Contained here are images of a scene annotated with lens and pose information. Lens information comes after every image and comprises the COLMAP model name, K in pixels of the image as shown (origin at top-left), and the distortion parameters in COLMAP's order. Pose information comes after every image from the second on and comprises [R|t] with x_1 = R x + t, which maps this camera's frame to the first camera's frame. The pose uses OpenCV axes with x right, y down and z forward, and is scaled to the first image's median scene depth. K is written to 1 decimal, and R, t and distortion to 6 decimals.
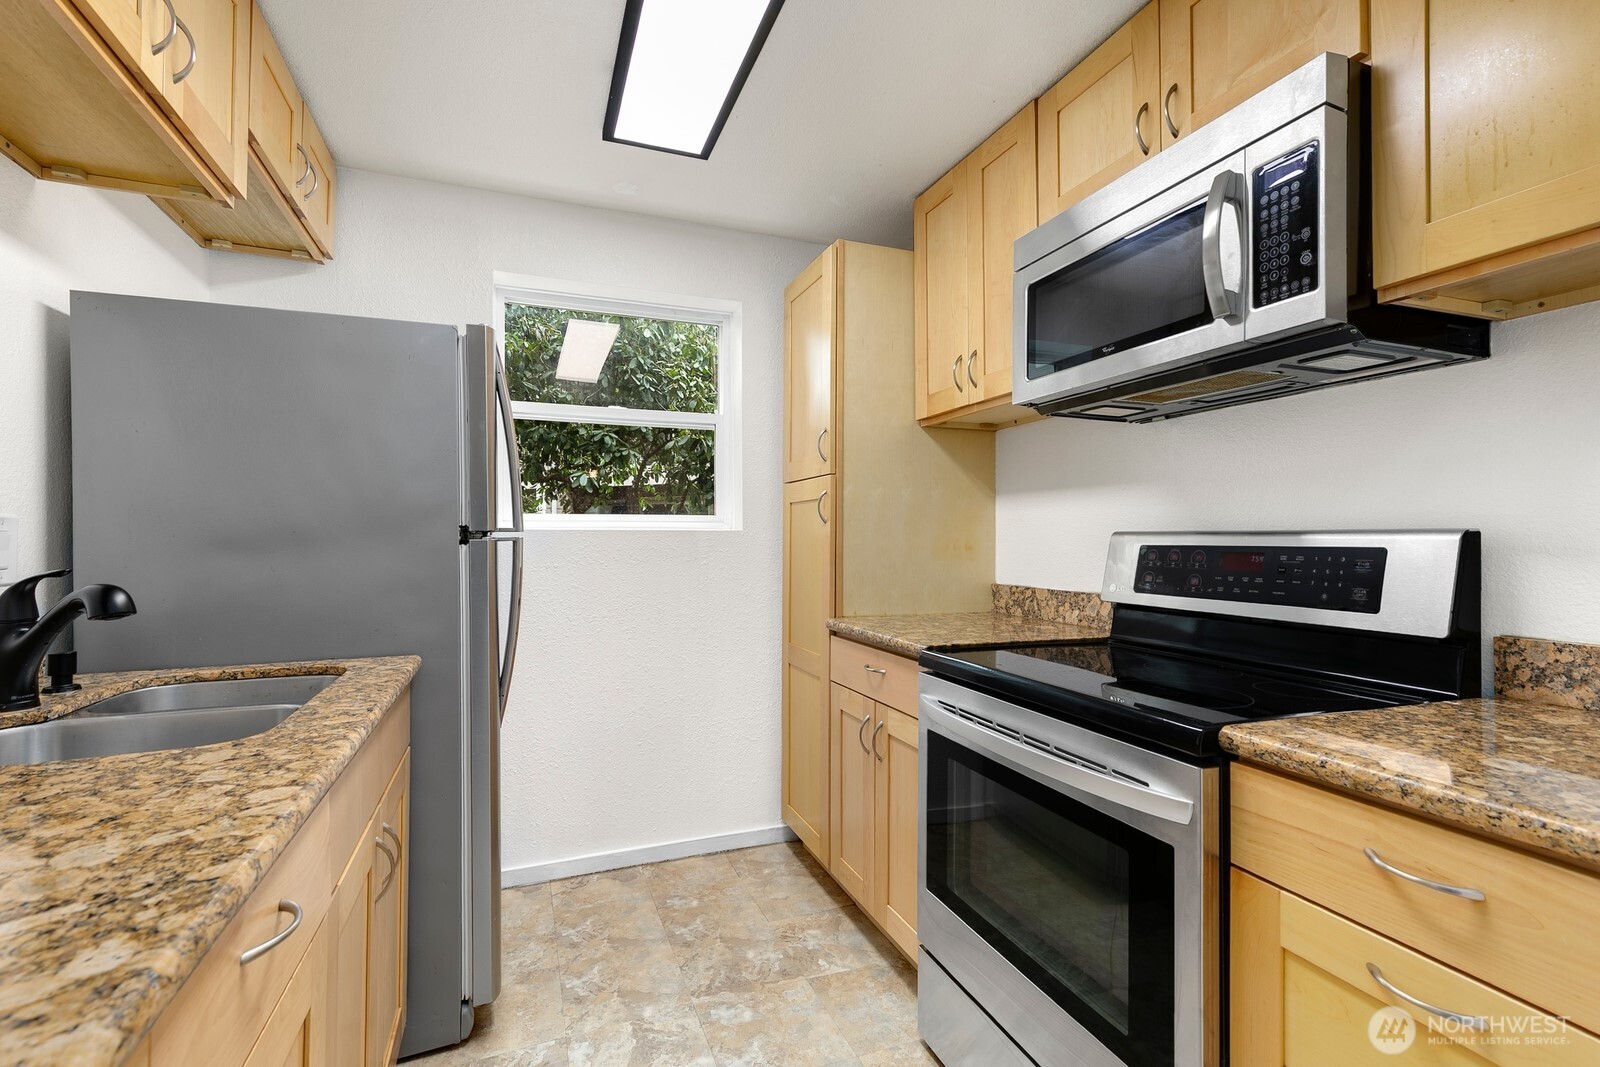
lens RADIAL K [[722.7, 0, 795.2], [0, 722.7, 523.5], [0, 0, 1]] dist [0.017638, -0.000907]
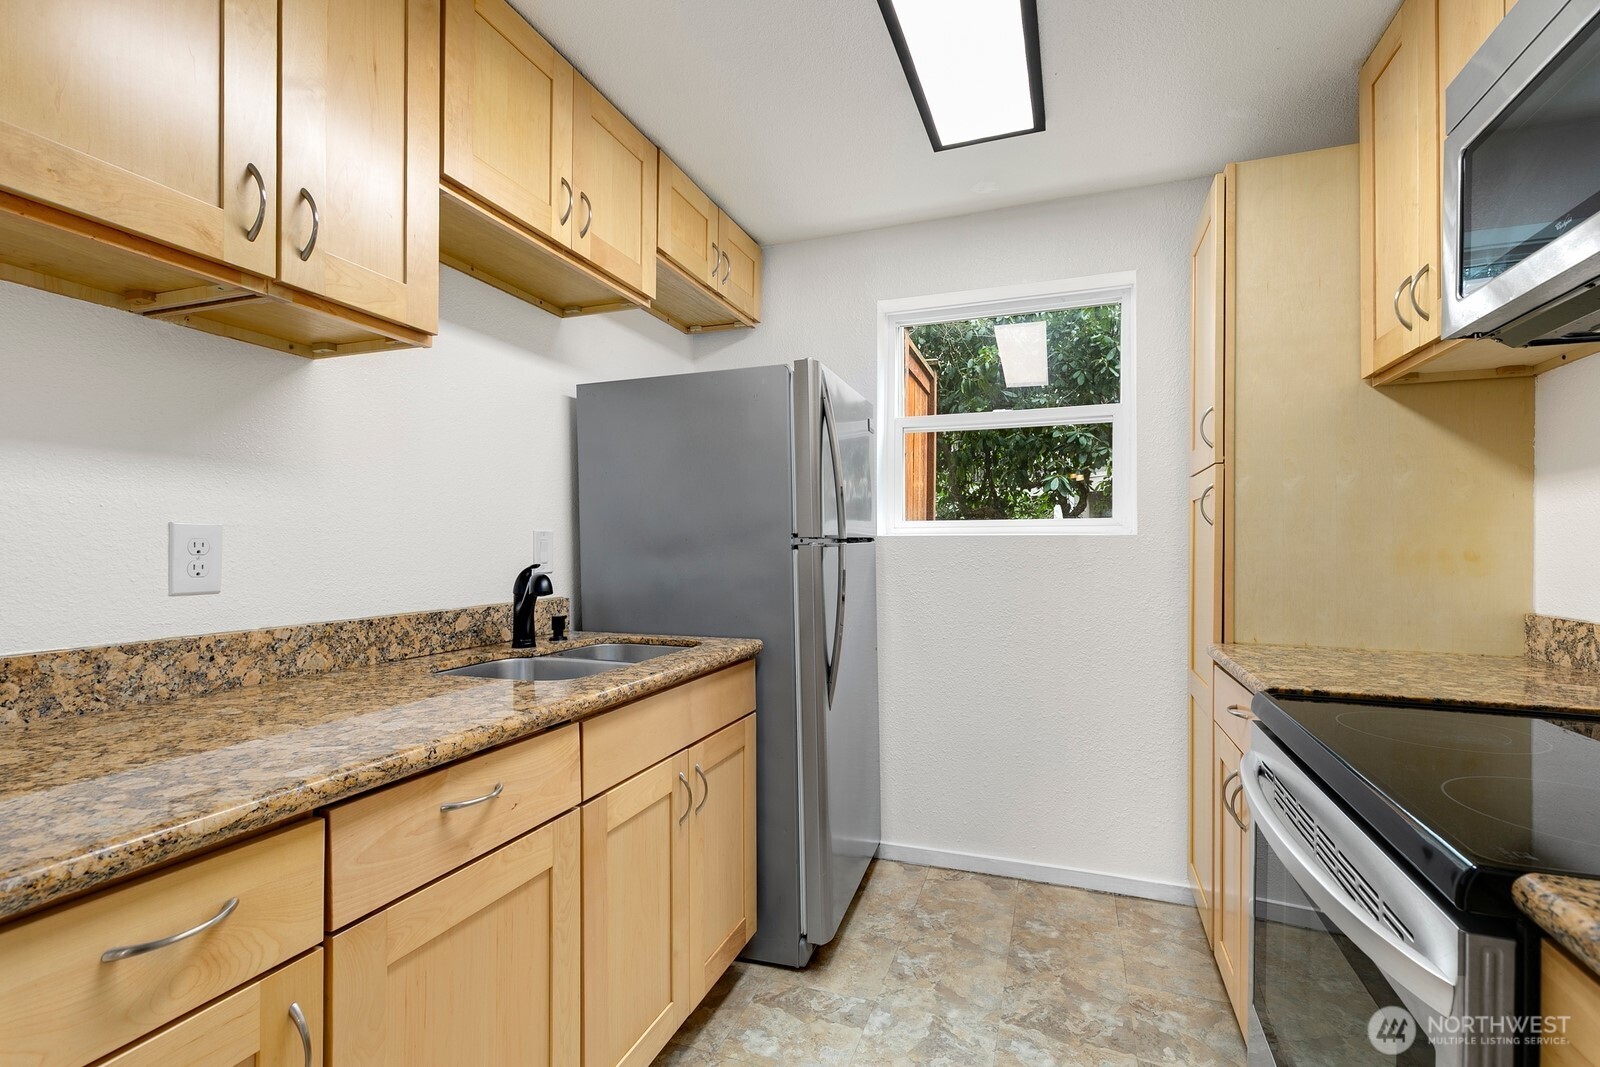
lens RADIAL K [[729.1, 0, 803.2], [0, 729.1, 543.6], [0, 0, 1]] dist [0.010122, -0.001045]
pose [[0.753166, -0.001414, -0.657829, 0.281696], [0.014545, 0.999789, 0.014504, 0.002242], [0.657669, -0.020492, 0.753028, 0.104219]]
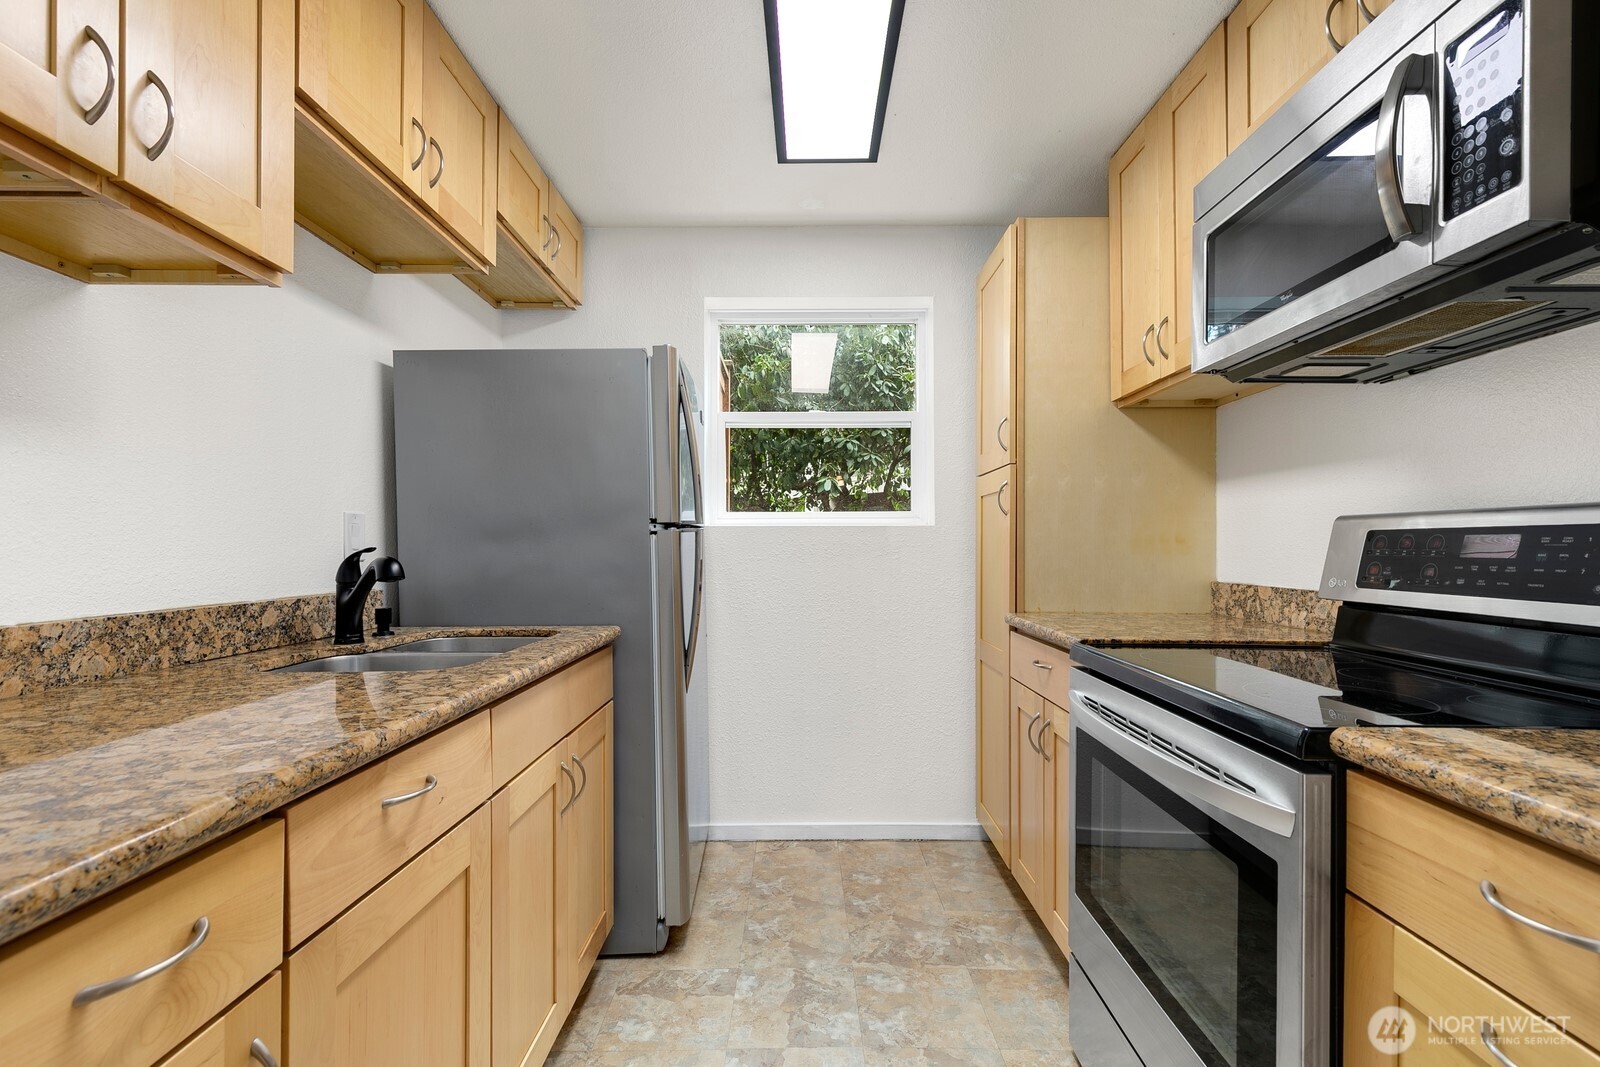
lens RADIAL K [[723.7, 0, 802.0], [0, 723.7, 542.1], [0, 0, 1]] dist [0.015098, -0.000887]
pose [[0.932412, -0.004357, -0.361372, 0.164188], [0.009804, 0.999864, 0.013243, 0.024041], [0.361265, -0.015891, 0.932328, -0.005637]]
